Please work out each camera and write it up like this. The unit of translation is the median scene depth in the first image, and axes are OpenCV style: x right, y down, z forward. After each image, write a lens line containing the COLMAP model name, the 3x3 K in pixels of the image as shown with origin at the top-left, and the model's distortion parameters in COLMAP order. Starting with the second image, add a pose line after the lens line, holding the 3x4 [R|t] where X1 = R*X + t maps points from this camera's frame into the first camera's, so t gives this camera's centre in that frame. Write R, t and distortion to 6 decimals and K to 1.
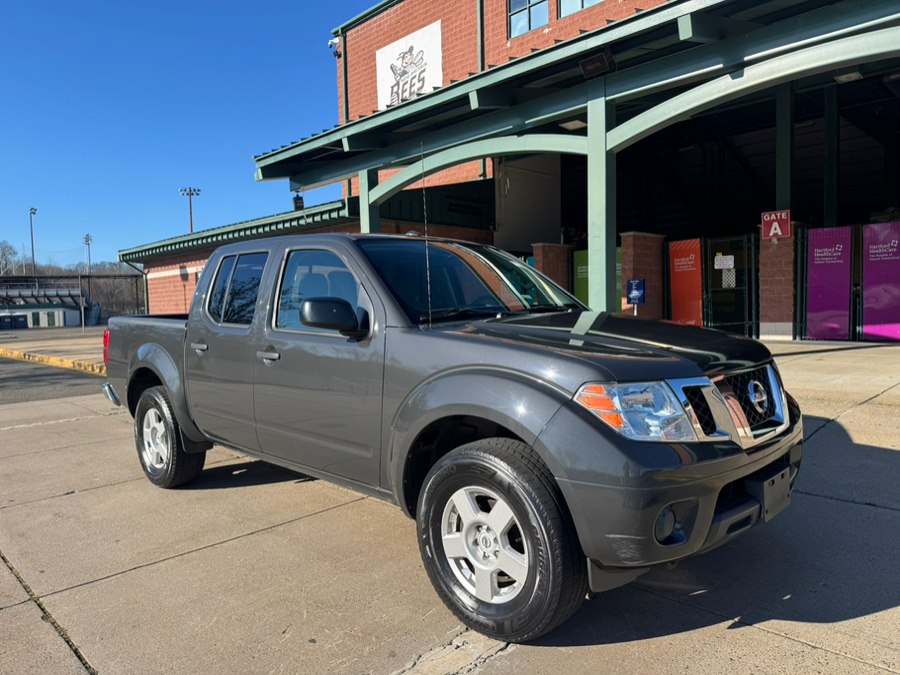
lens RADIAL K [[632.0, 0, 445.9], [0, 632.0, 340.4], [0, 0, 1]] dist [0.063790, -0.078727]
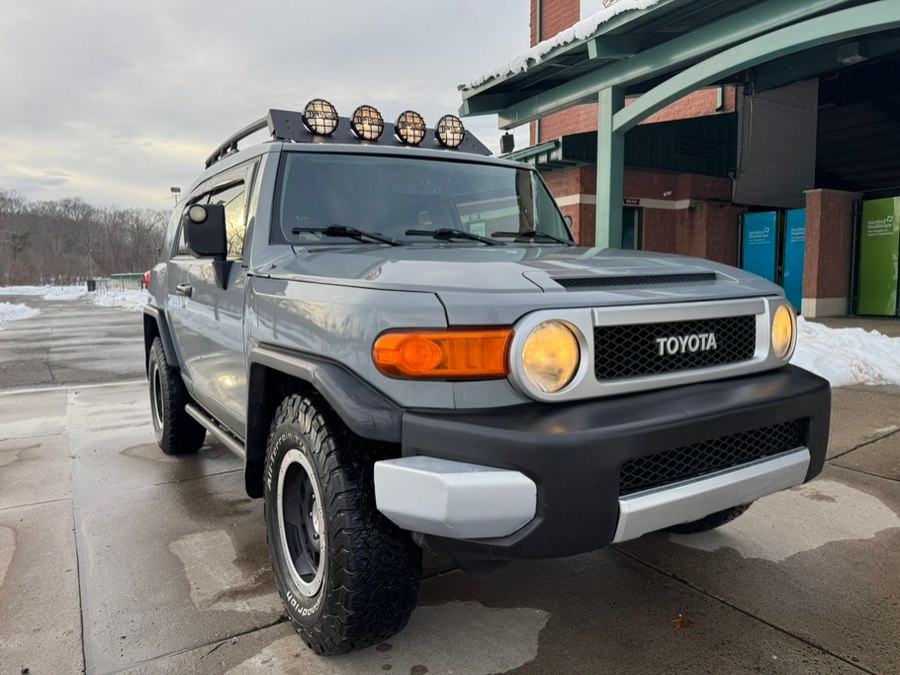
lens RADIAL K [[638.0, 0, 446.6], [0, 638.0, 337.2], [0, 0, 1]] dist [0.028772, -0.039896]
pose [[0.972859, 0.036459, -0.228509, -0.112061], [-0.028170, 0.998825, 0.039434, 0.004131], [0.229679, -0.031927, 0.972743, 0.173734]]
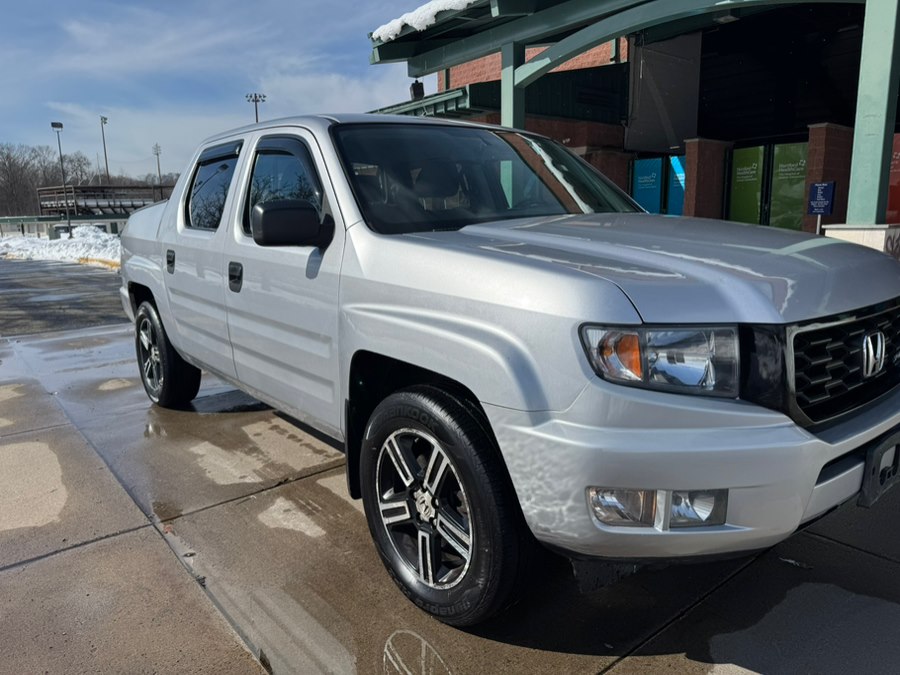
lens RADIAL K [[638.0, 0, 446.6], [0, 638.0, 337.2], [0, 0, 1]] dist [0.028772, -0.039896]
pose [[0.995660, 0.023303, -0.090099, -0.108644], [-0.011608, 0.991680, 0.128201, 0.001148], [0.092337, -0.126599, 0.987647, 0.113673]]
